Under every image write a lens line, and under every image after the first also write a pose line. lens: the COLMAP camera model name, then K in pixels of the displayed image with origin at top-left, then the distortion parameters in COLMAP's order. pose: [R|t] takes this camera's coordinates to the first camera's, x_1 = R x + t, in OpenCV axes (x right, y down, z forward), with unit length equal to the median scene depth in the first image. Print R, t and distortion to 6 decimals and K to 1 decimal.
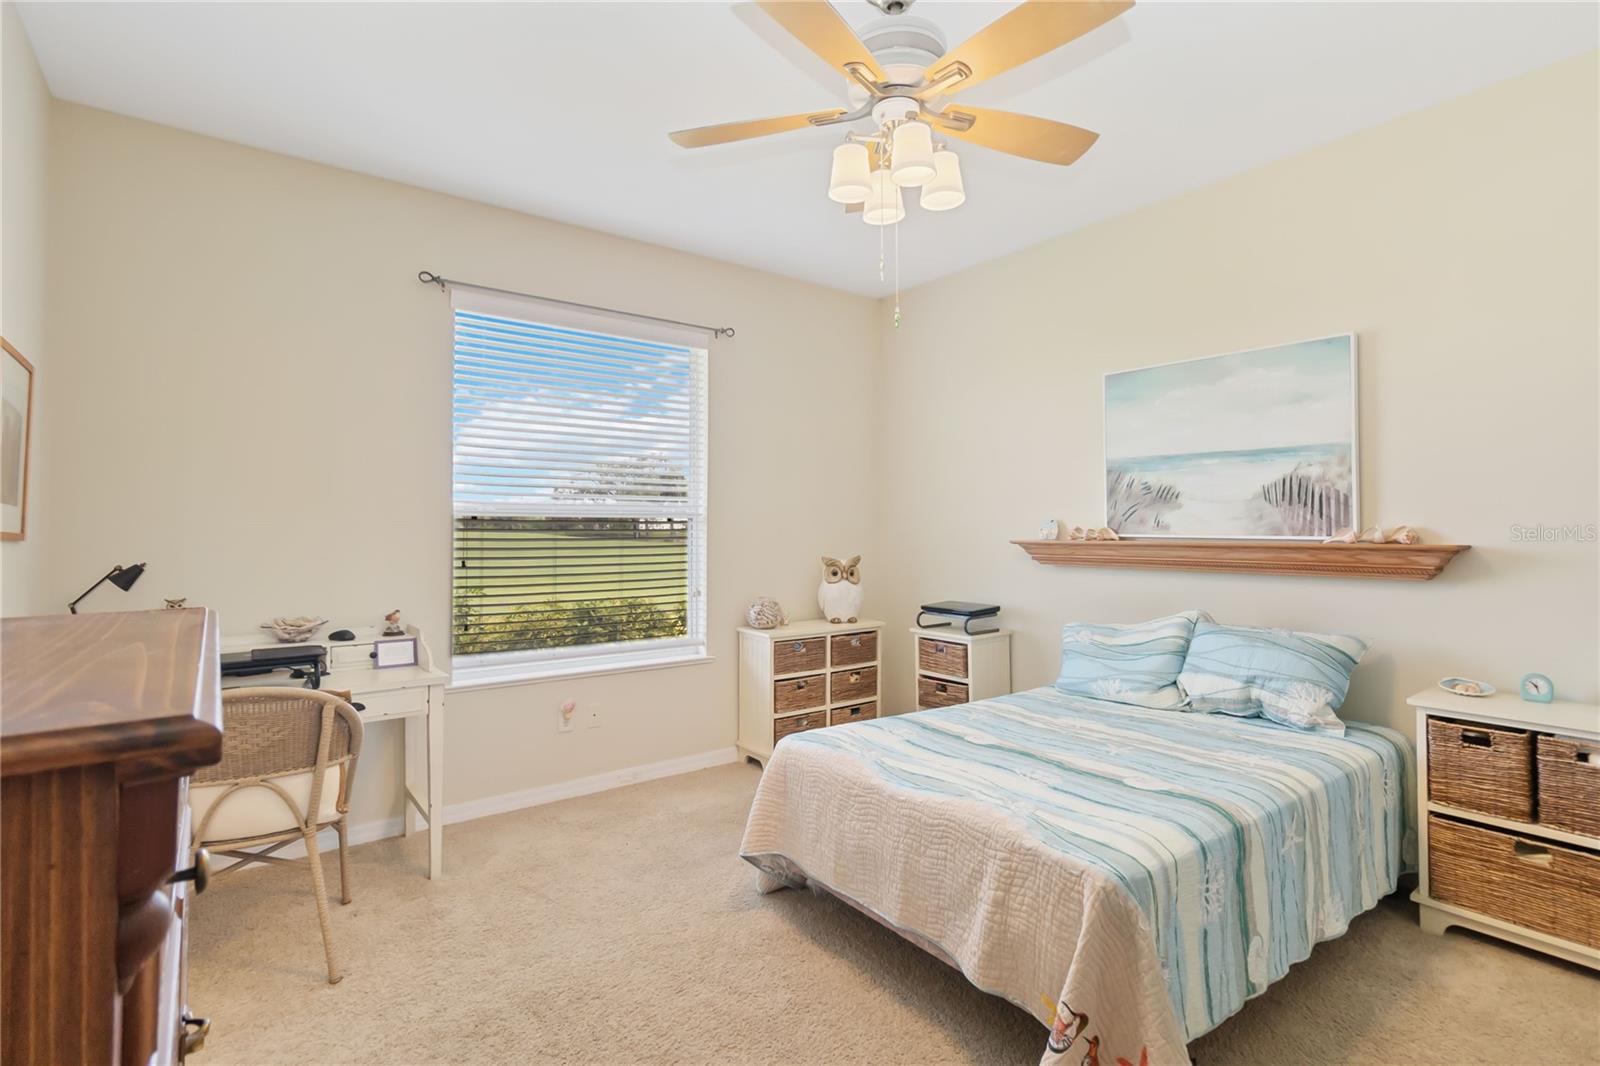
lens RADIAL K [[780.7, 0, 810.3], [0, 780.7, 507.5], [0, 0, 1]] dist [0.001167, 0.000835]
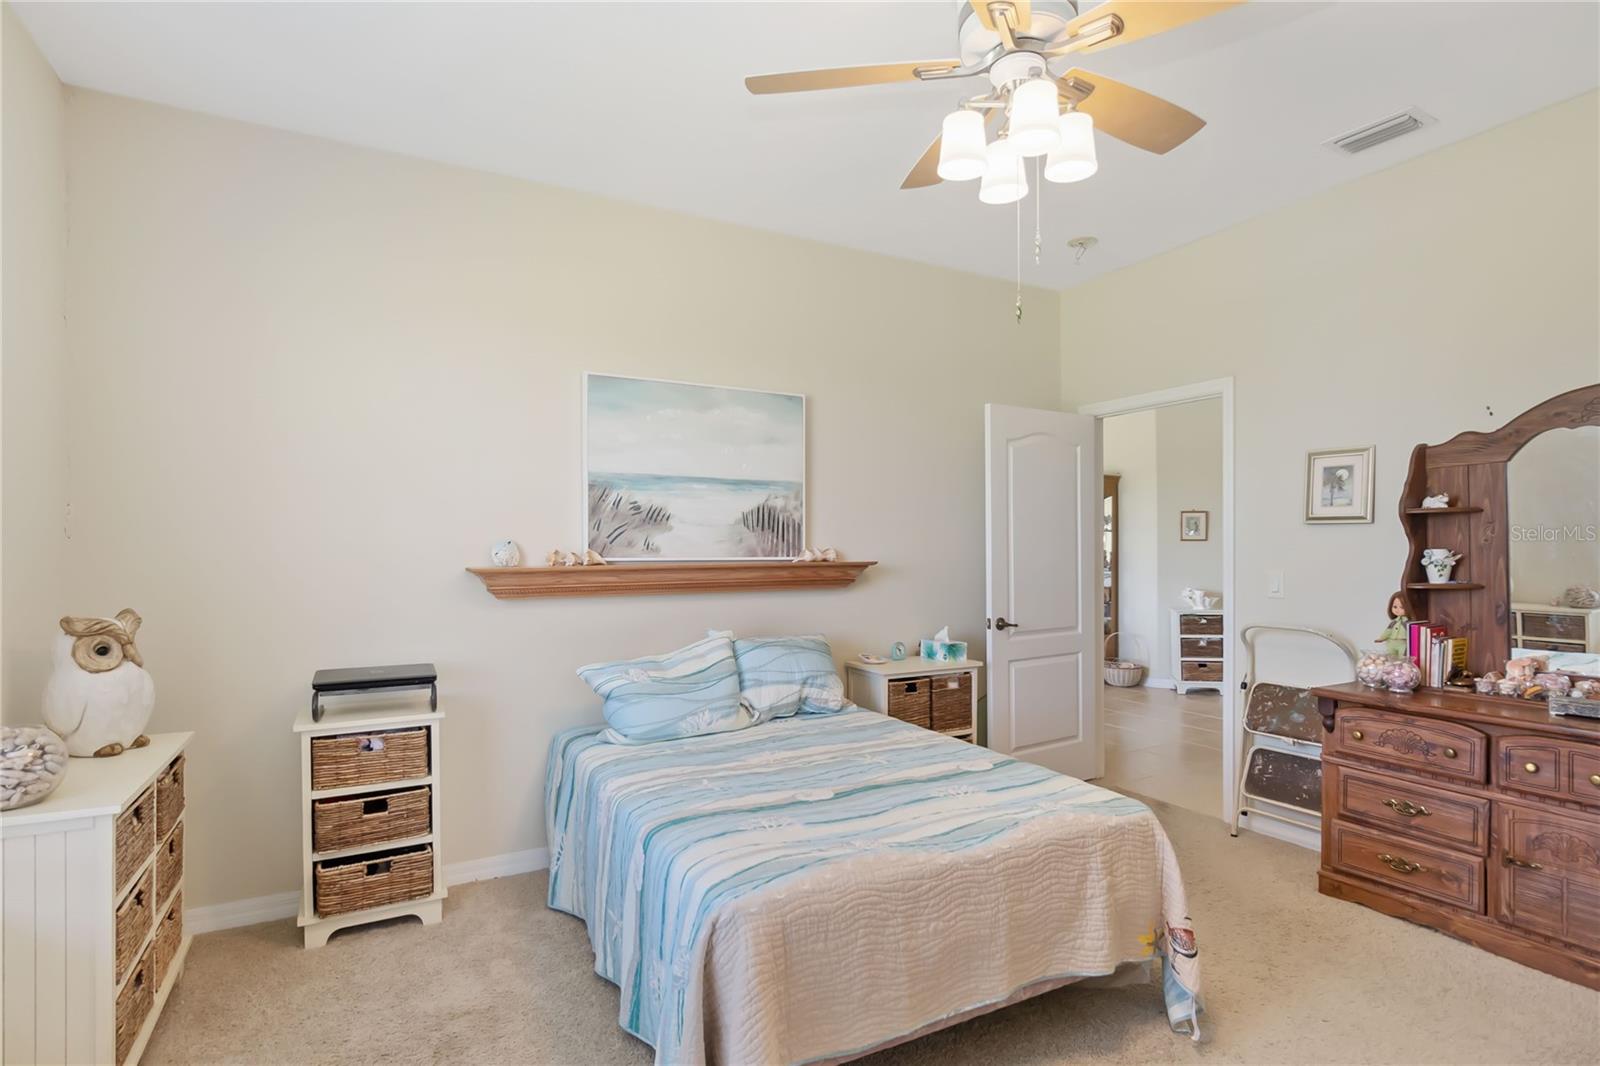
lens RADIAL K [[811.3, 0, 810.2], [0, 811.3, 551.0], [0, 0, 1]] dist [0.000197, 0.000414]
pose [[0.148253, -0.000444, 0.988949, -0.551220], [-0.020242, 0.999789, 0.003483, 0.021059], [-0.988742, -0.020535, 0.148213, 0.726809]]
